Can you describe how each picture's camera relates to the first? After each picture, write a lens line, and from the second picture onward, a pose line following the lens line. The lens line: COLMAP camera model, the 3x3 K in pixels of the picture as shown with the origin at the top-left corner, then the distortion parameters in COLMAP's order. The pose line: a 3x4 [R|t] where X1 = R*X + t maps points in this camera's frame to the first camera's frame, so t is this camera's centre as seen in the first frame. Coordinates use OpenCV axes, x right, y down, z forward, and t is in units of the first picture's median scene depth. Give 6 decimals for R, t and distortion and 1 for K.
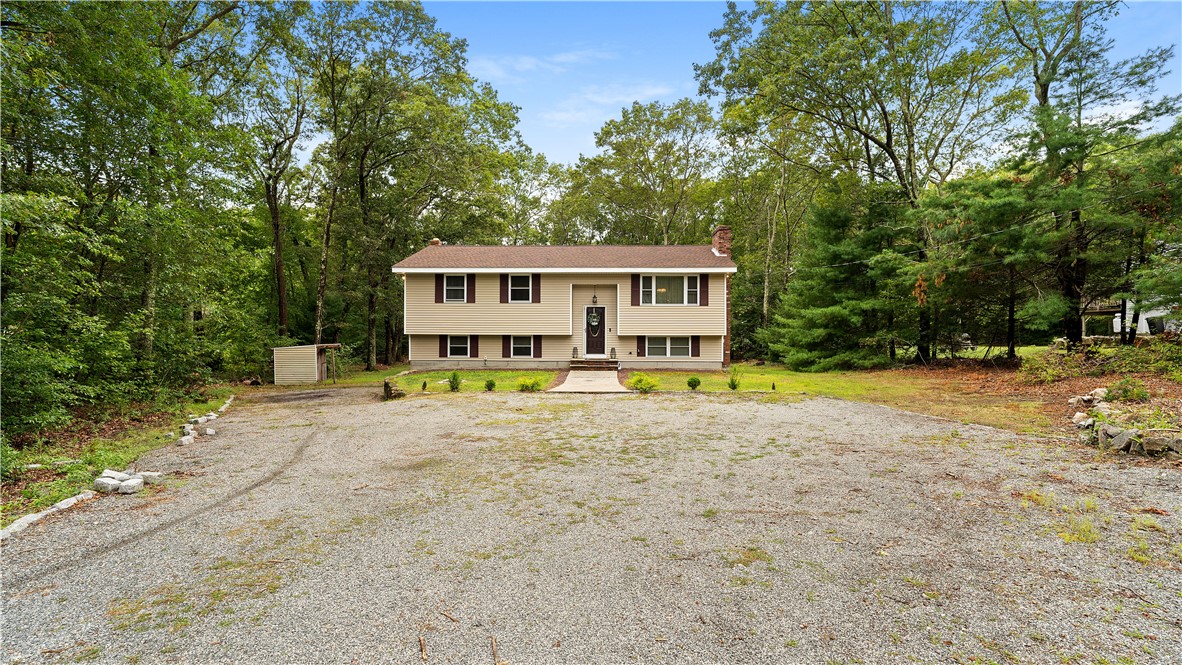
lens RADIAL K [[556.9, 0, 594.6], [0, 556.9, 333.0], [0, 0, 1]] dist [-0.001500, -0.003574]
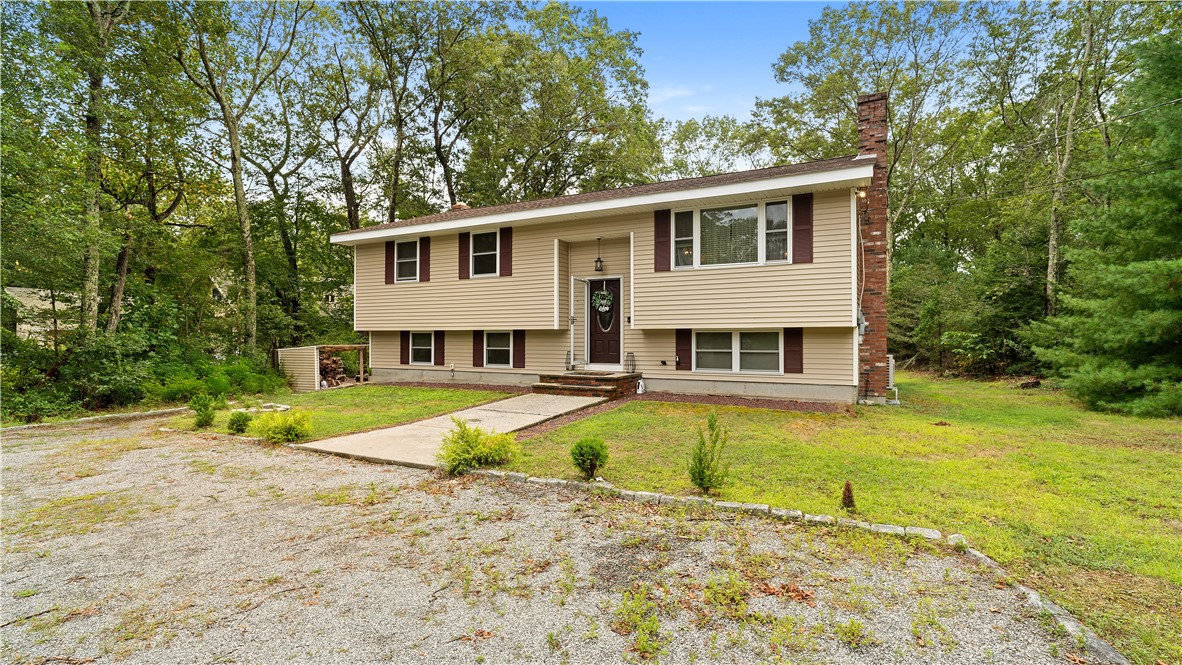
lens RADIAL K [[556.9, 0, 587.2], [0, 556.9, 332.3], [0, 0, 1]] dist [-0.001500, -0.003574]
pose [[0.895554, -0.006788, -0.444900, 0.234342], [0.002830, 0.999950, -0.009560, 0.011895], [0.444943, 0.007302, 0.895529, 0.495383]]
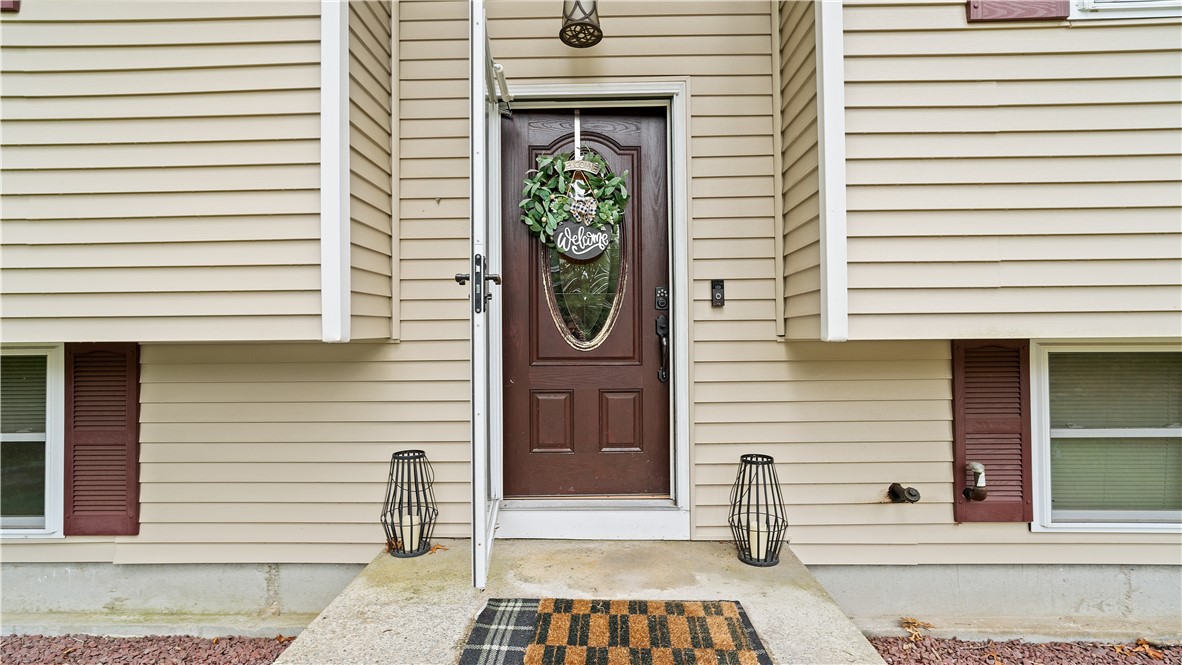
lens RADIAL K [[556.9, 0, 593.4], [0, 556.9, 333.0], [0, 0, 1]] dist [-0.001500, -0.003574]
pose [[0.999812, -0.010171, 0.016486, 0.000081], [0.010326, 0.999903, -0.009339, 0.003623], [-0.016389, 0.009507, 0.999820, 0.887142]]
